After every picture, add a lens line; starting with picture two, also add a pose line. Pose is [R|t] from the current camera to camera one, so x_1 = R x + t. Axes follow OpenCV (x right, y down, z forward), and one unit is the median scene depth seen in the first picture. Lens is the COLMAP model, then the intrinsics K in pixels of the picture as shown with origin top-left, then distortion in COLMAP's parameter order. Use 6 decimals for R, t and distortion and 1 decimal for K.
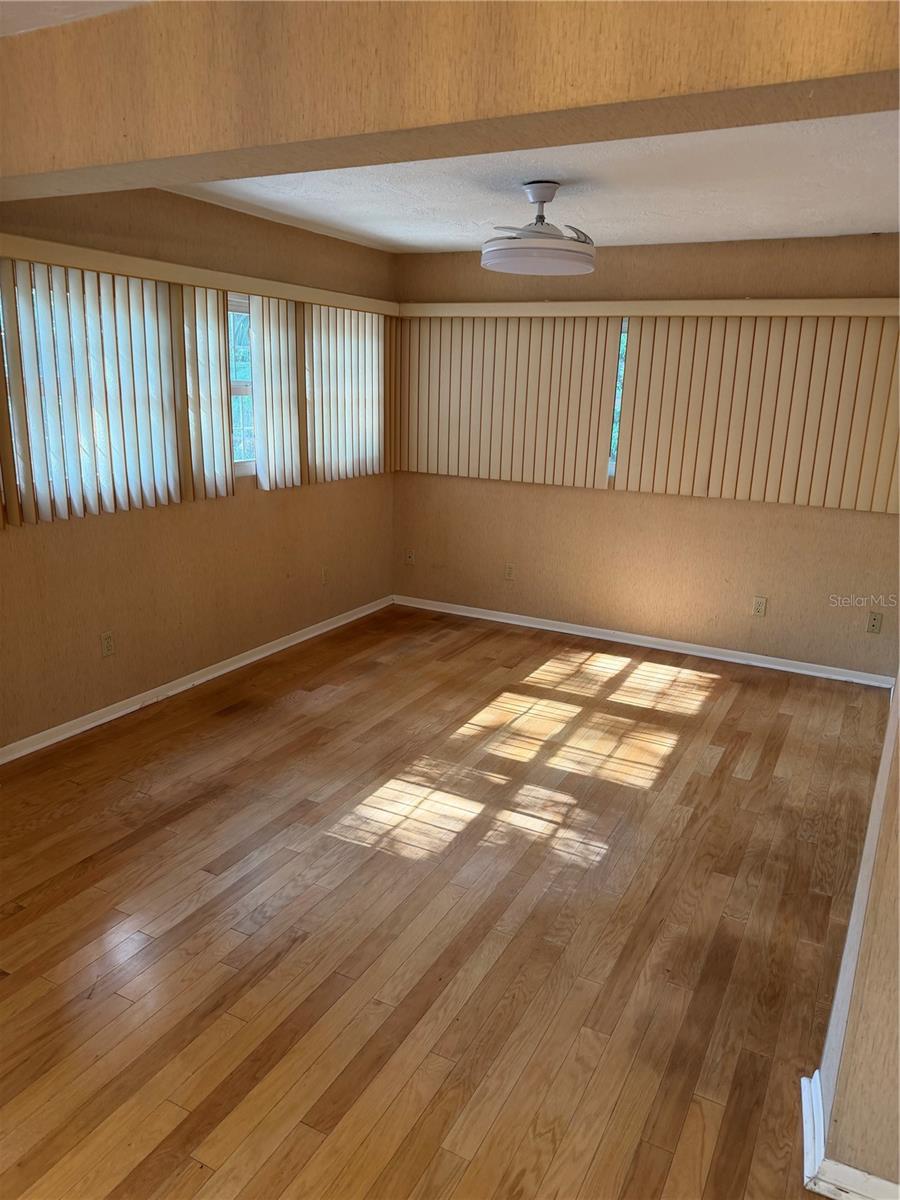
lens RADIAL K [[845.8, 0, 450.3], [0, 845.8, 602.9], [0, 0, 1]] dist [0.000367, -0.000723]
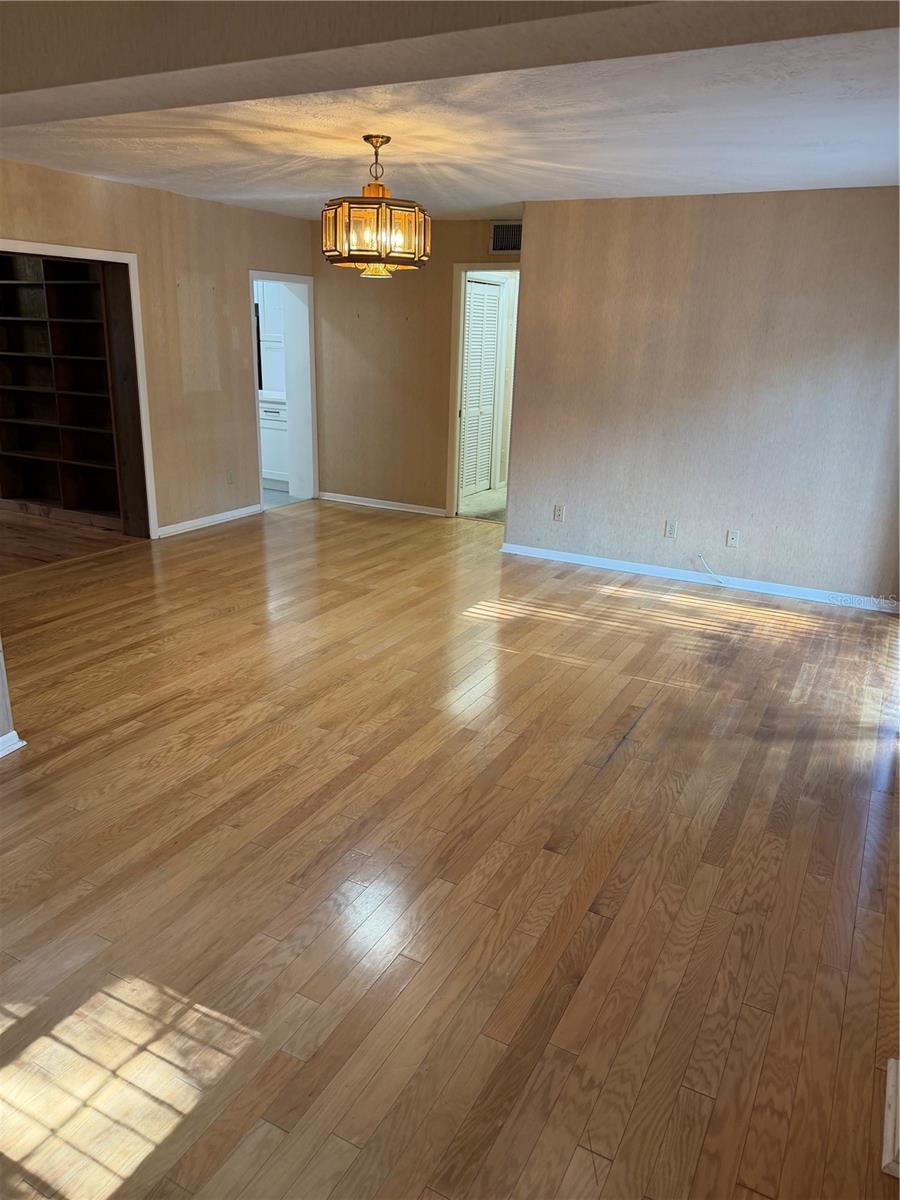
lens RADIAL K [[845.8, 0, 451.3], [0, 845.8, 600.8], [0, 0, 1]] dist [0.000367, -0.000723]
pose [[-0.998092, -0.059106, -0.017883, -0.276726], [-0.059357, 0.838397, 0.541819, -0.382054], [-0.017032, 0.541847, -0.840305, 1.425355]]
